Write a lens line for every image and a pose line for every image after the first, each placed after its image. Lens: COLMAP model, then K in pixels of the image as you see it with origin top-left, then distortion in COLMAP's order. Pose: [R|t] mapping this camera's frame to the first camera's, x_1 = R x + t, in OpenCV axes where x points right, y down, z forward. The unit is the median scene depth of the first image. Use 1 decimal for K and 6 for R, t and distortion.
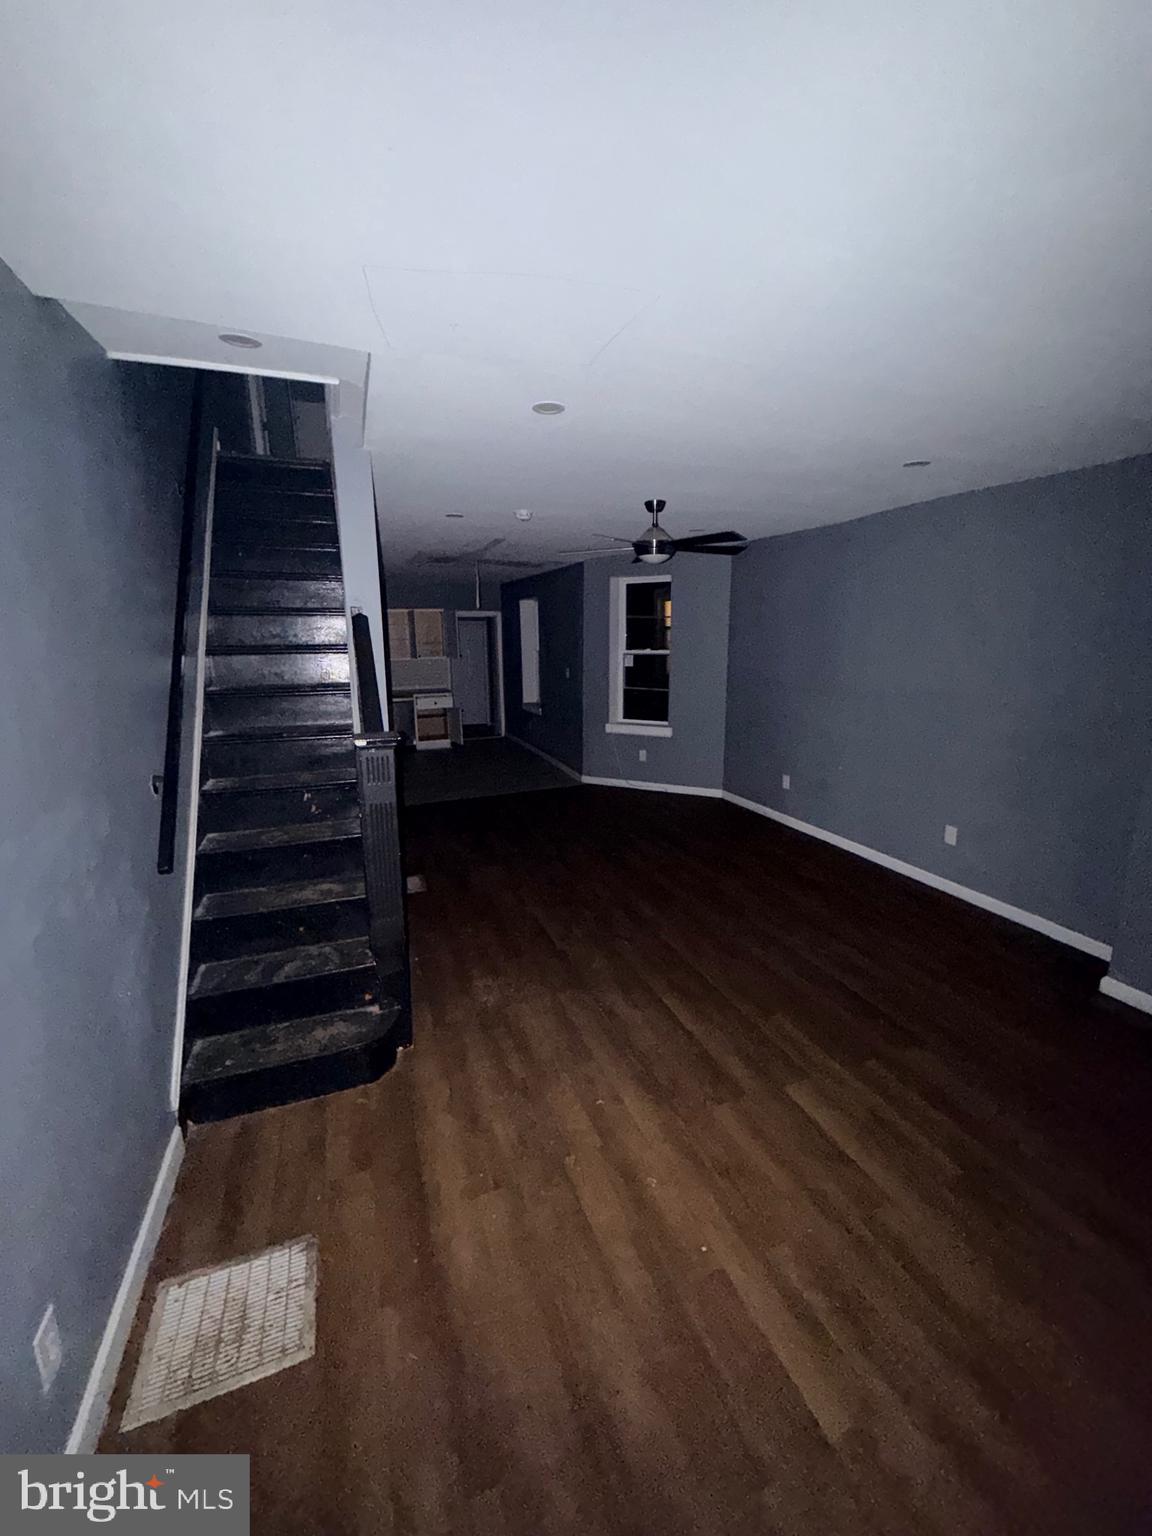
lens RADIAL K [[610.0, 0, 575.9], [0, 610.0, 762.6], [0, 0, 1]] dist [0.001774, 0.000208]
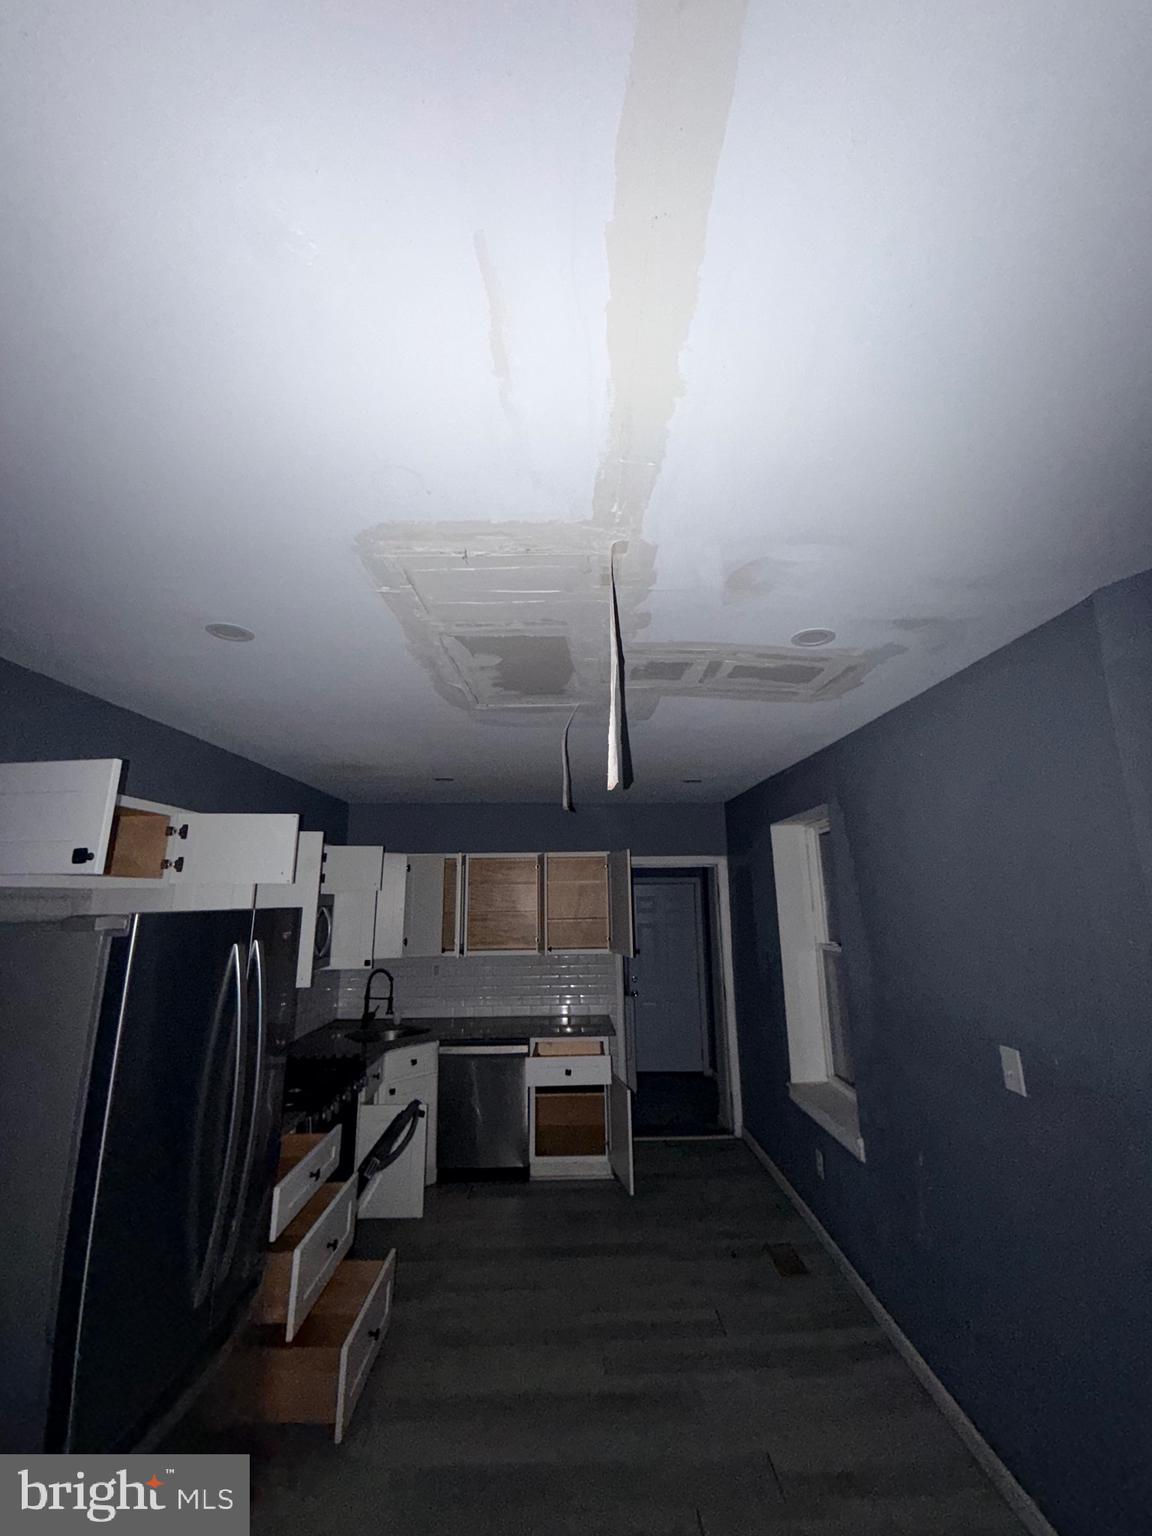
lens RADIAL K [[610.0, 0, 575.9], [0, 610.0, 762.6], [0, 0, 1]] dist [0.001774, 0.000208]
pose [[0.938897, -0.070385, -0.336925, -0.068812], [-0.072605, 0.916345, -0.393752, -0.120945], [0.336454, 0.394155, 0.855243, 0.535069]]
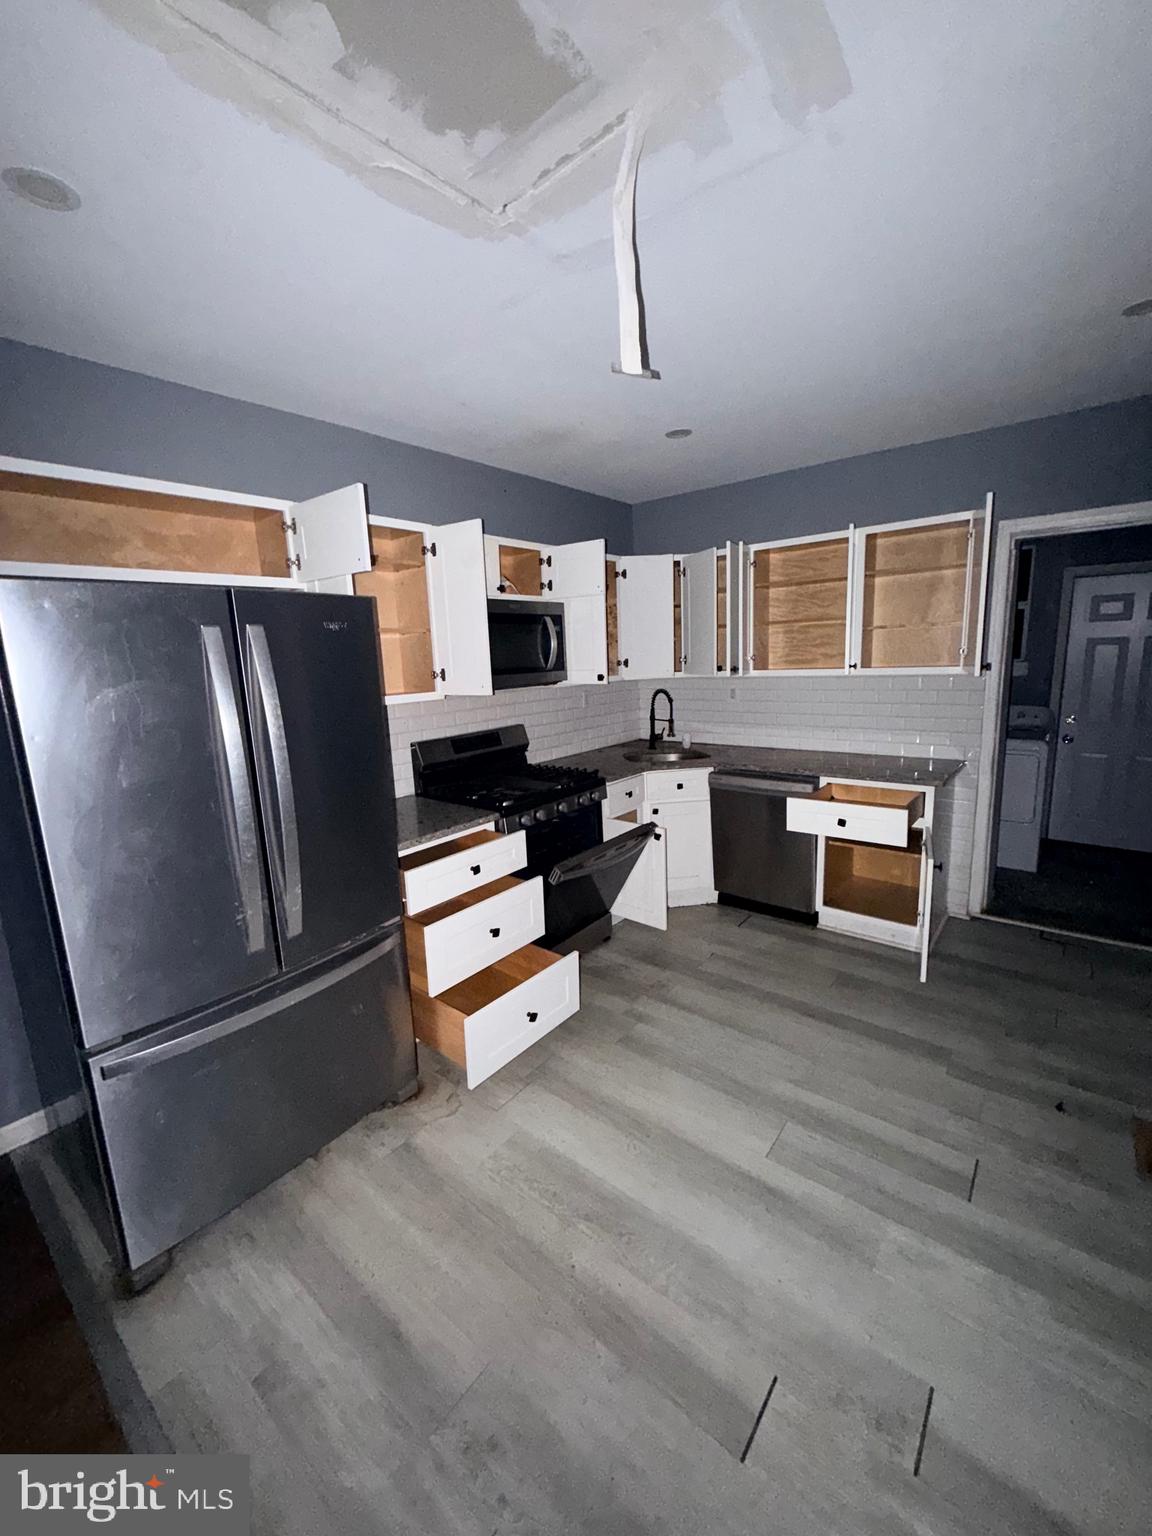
lens RADIAL K [[621.8, 0, 576.0], [0, 621.8, 768.0], [0, 0, 1]] dist [0.026683, 0.000036]
pose [[0.508316, 0.159683, -0.846237, -0.036108], [-0.145914, 0.984420, 0.098111, -0.128798], [0.848719, 0.073606, 0.523696, 0.666907]]
